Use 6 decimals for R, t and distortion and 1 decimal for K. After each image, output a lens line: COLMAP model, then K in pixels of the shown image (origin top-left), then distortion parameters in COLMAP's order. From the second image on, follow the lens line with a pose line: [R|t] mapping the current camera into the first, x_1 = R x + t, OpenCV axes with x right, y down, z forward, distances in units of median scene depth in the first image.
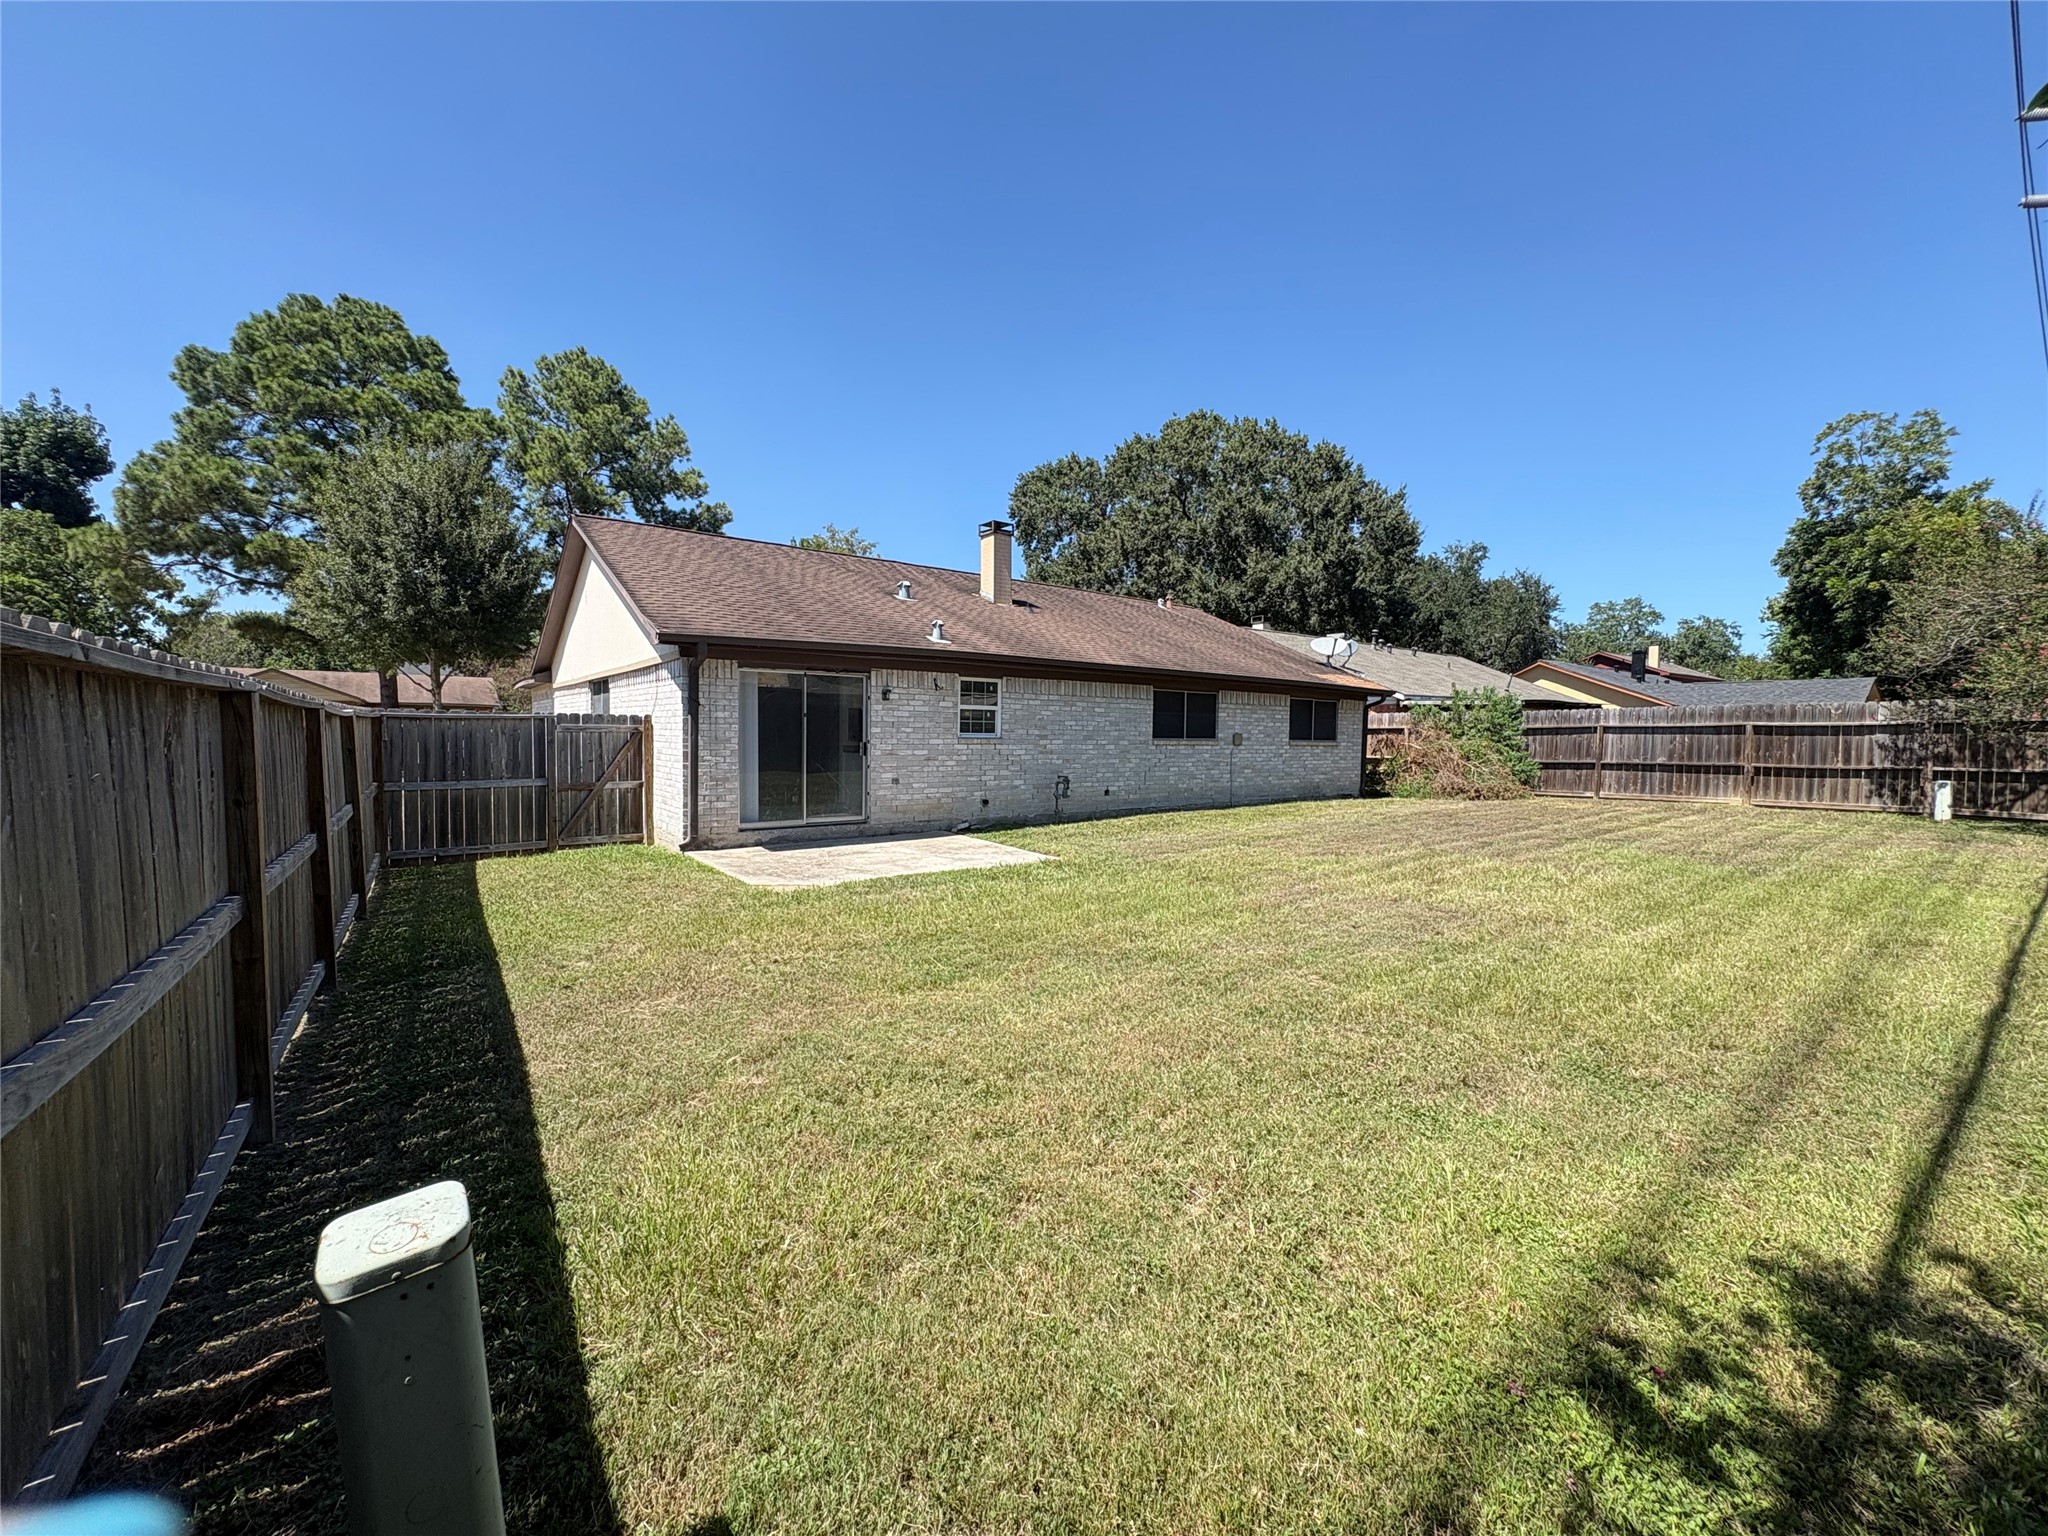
lens RADIAL K [[815.9, 0, 1021.4], [0, 815.9, 776.1], [0, 0, 1]] dist [-0.000489, 0.000313]
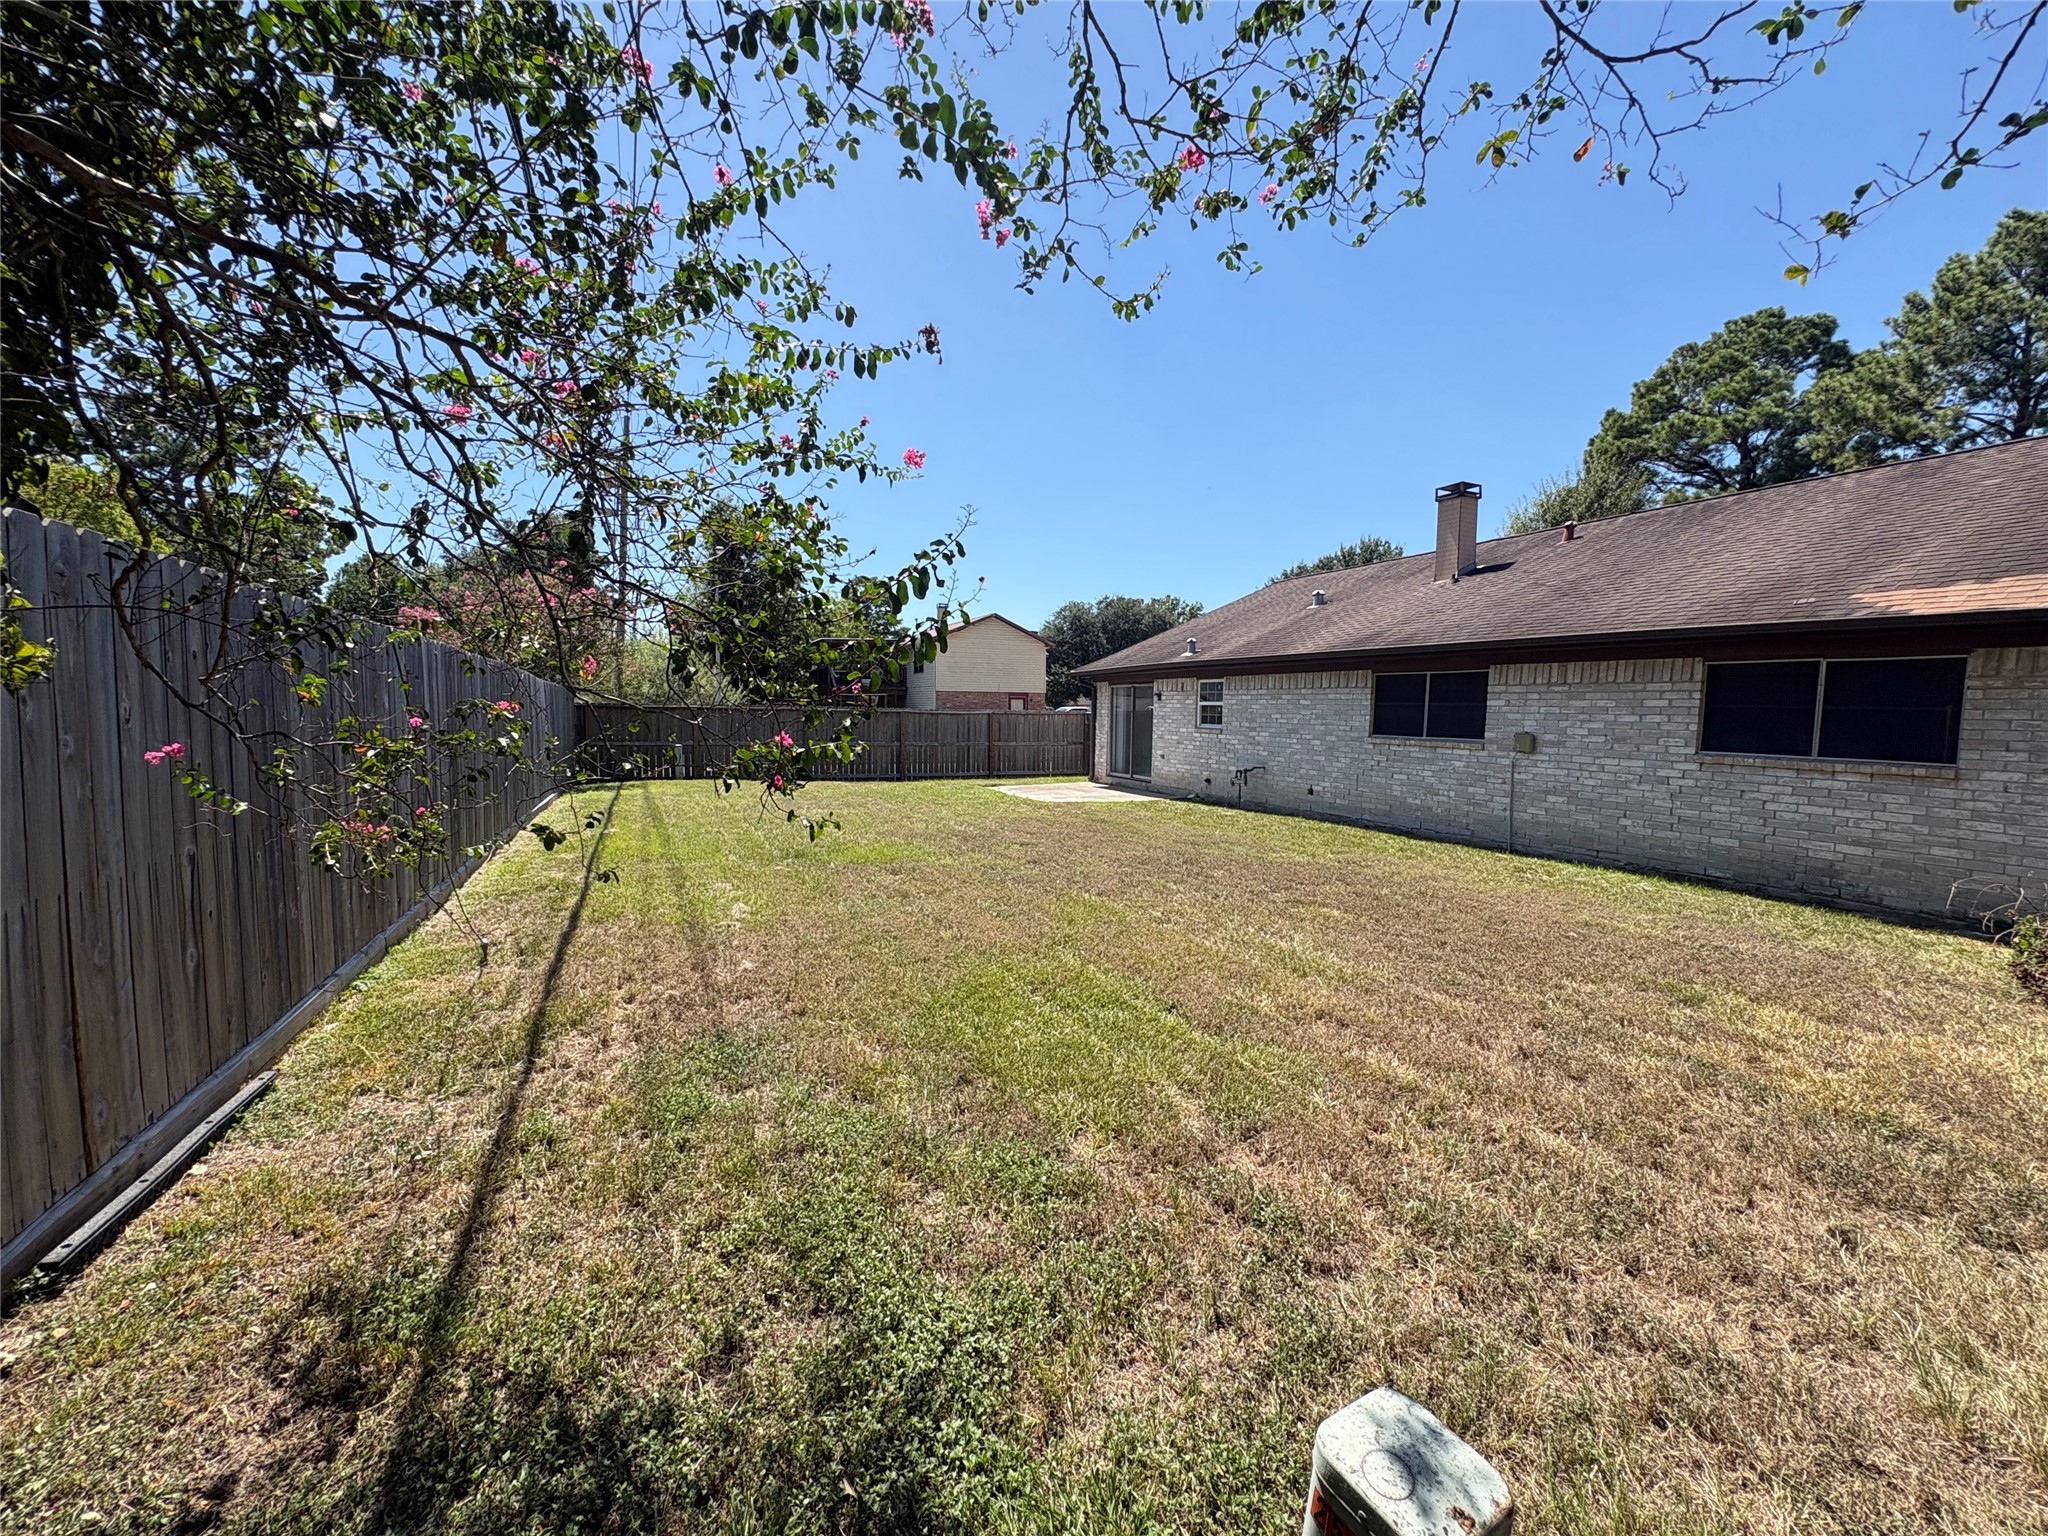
lens RADIAL K [[815.9, 0, 1020.8], [0, 815.9, 765.0], [0, 0, 1]] dist [-0.000489, 0.000313]
pose [[-0.210201, 0.062982, -0.975627, 1.086466], [-0.056563, 0.995468, 0.076449, -0.062605], [0.976021, 0.071254, -0.205685, 0.876883]]
